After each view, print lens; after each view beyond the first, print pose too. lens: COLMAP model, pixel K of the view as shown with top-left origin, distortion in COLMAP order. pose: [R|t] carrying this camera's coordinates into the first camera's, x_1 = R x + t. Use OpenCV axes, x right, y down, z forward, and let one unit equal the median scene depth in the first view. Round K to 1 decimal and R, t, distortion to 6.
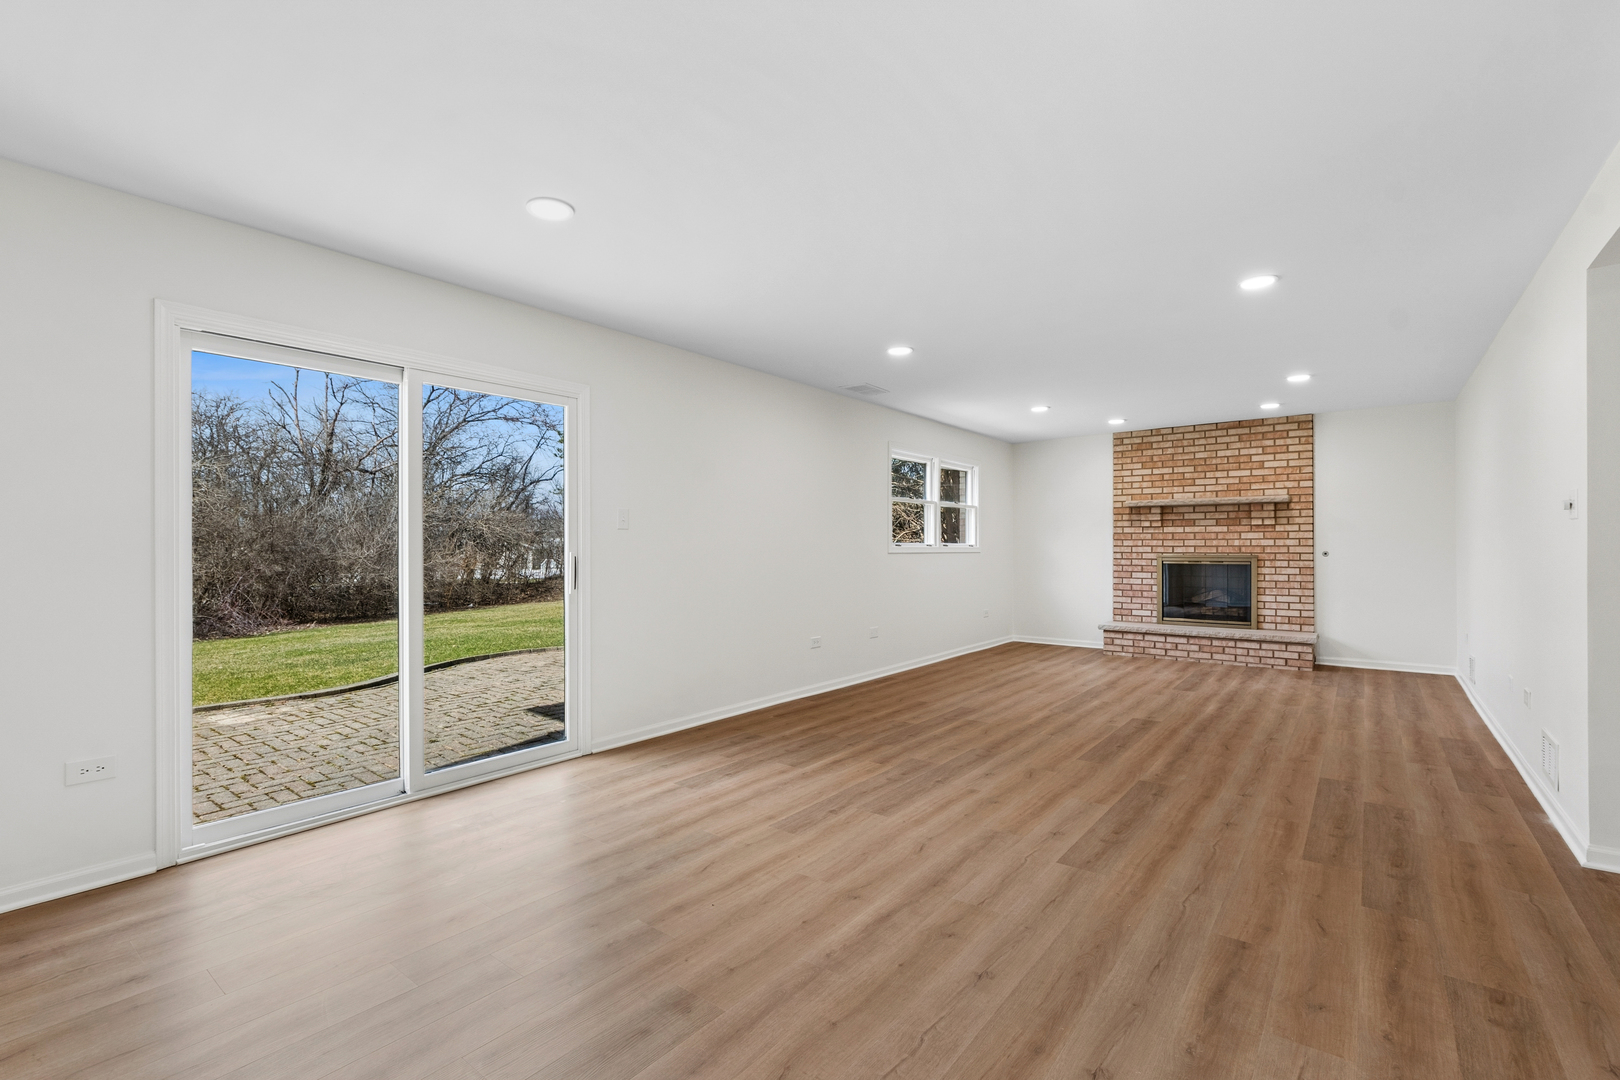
lens RADIAL K [[728.4, 0, 805.5], [0, 728.4, 542.2], [0, 0, 1]] dist [-0.004934, -0.001175]
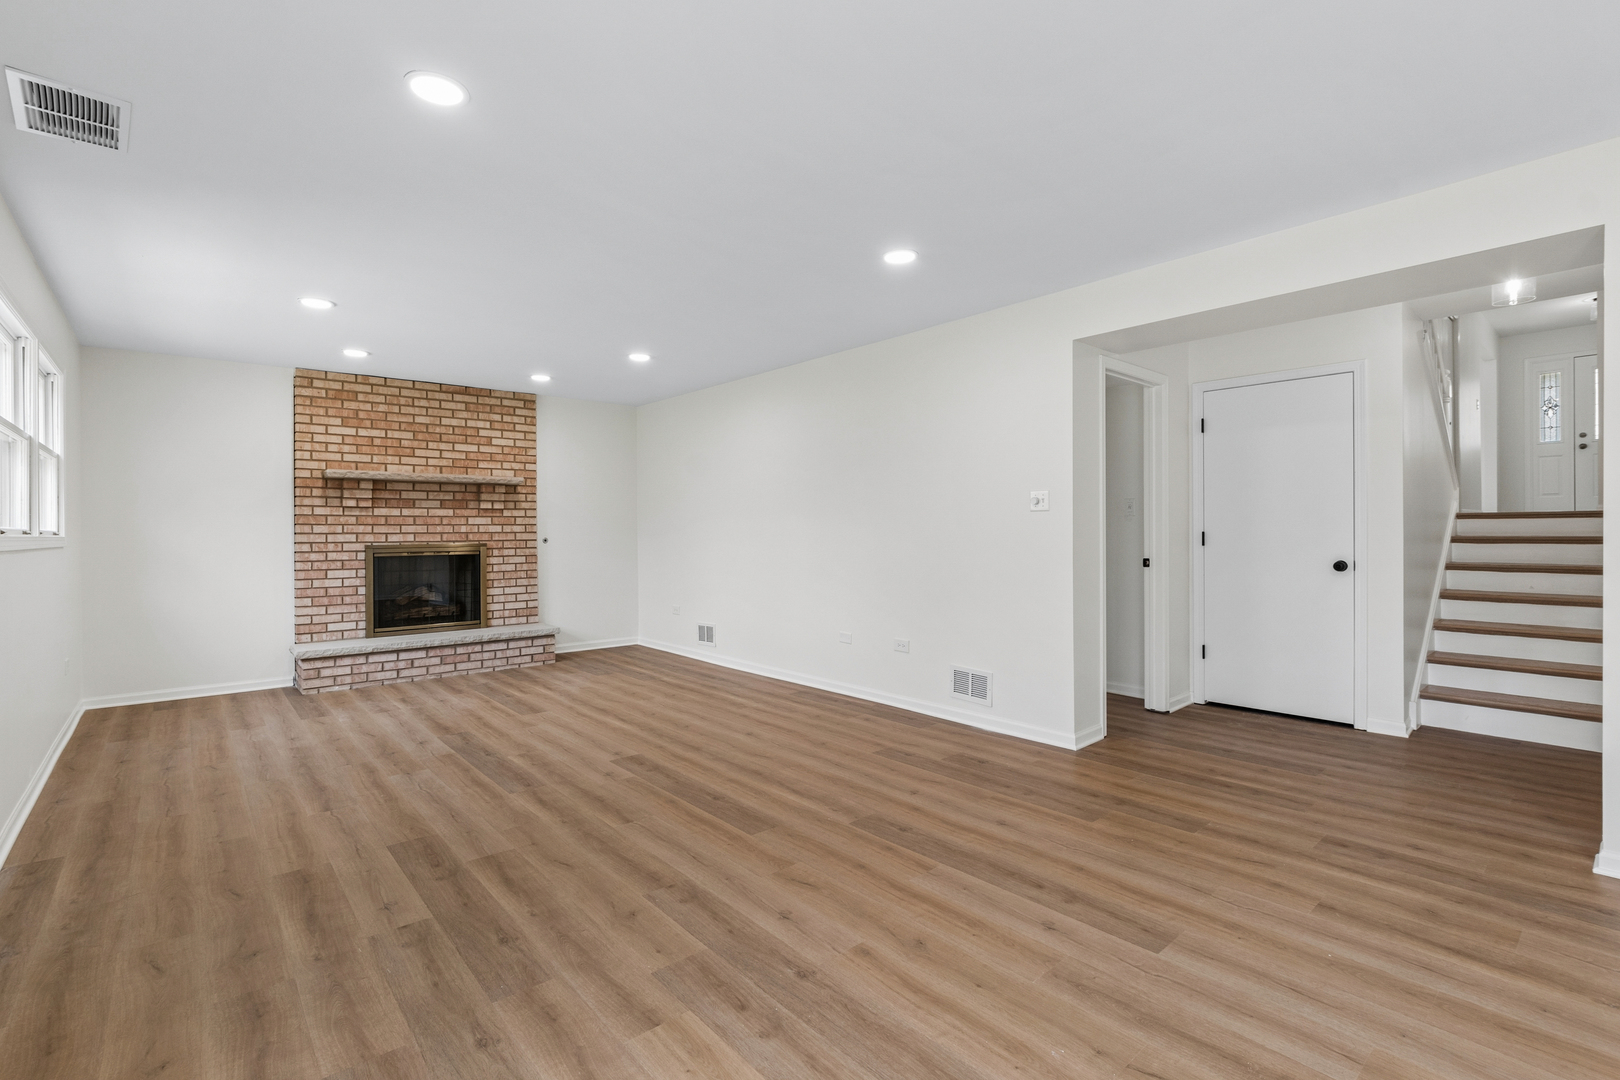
lens RADIAL K [[728.4, 0, 807.6], [0, 728.4, 537.3], [0, 0, 1]] dist [-0.004934, -0.001175]
pose [[0.196394, -0.008590, 0.980487, -0.171026], [-0.000784, 0.999960, 0.008918, 0.002498], [-0.980525, -0.002520, 0.196380, 0.457561]]
